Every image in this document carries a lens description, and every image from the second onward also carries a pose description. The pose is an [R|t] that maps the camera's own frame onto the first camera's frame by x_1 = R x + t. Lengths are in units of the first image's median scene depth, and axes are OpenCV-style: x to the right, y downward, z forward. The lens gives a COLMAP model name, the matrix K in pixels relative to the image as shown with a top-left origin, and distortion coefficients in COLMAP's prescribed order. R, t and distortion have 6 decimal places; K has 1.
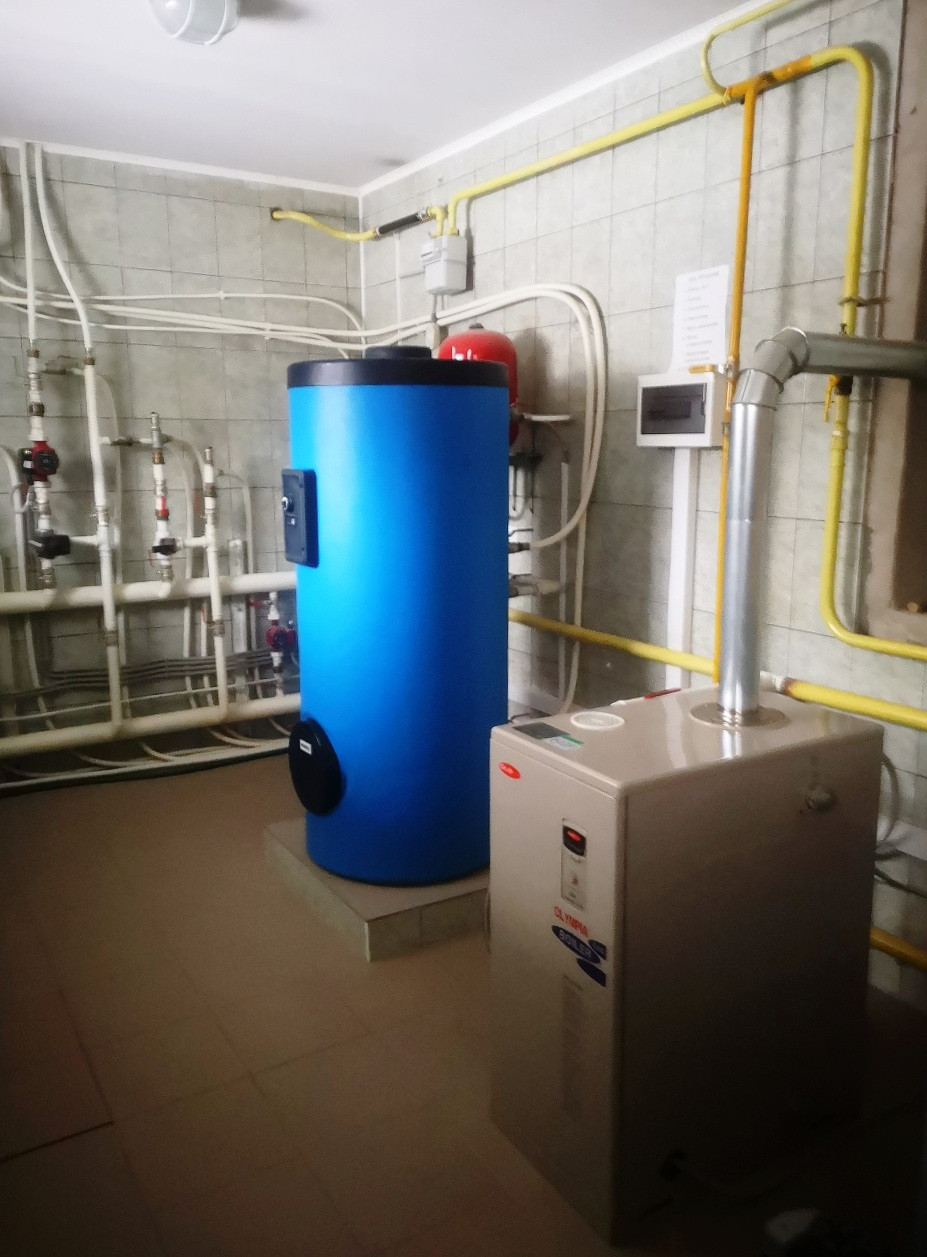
lens RADIAL K [[981.4, 0, 452.2], [0, 981.4, 627.1], [0, 0, 1]] dist [0.084999, -0.096913]
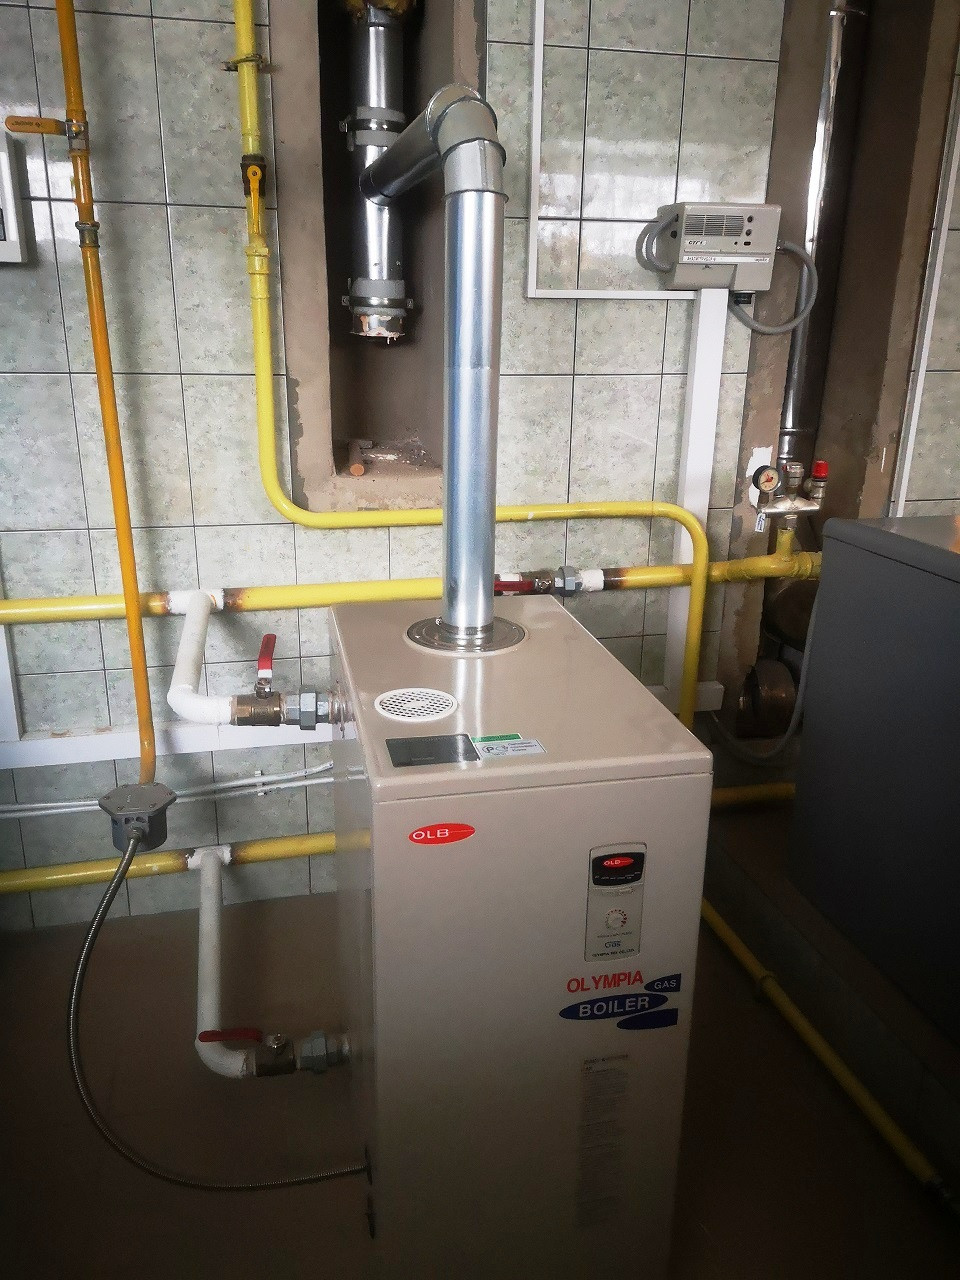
lens RADIAL K [[999.4, 0, 476.1], [0, 999.4, 641.8], [0, 0, 1]] dist [0.084999, -0.096913]
pose [[0.324263, -0.298736, 0.897558, -0.421016], [0.166820, 0.952014, 0.256594, -0.105459], [-0.931142, 0.066527, 0.358538, 0.755475]]
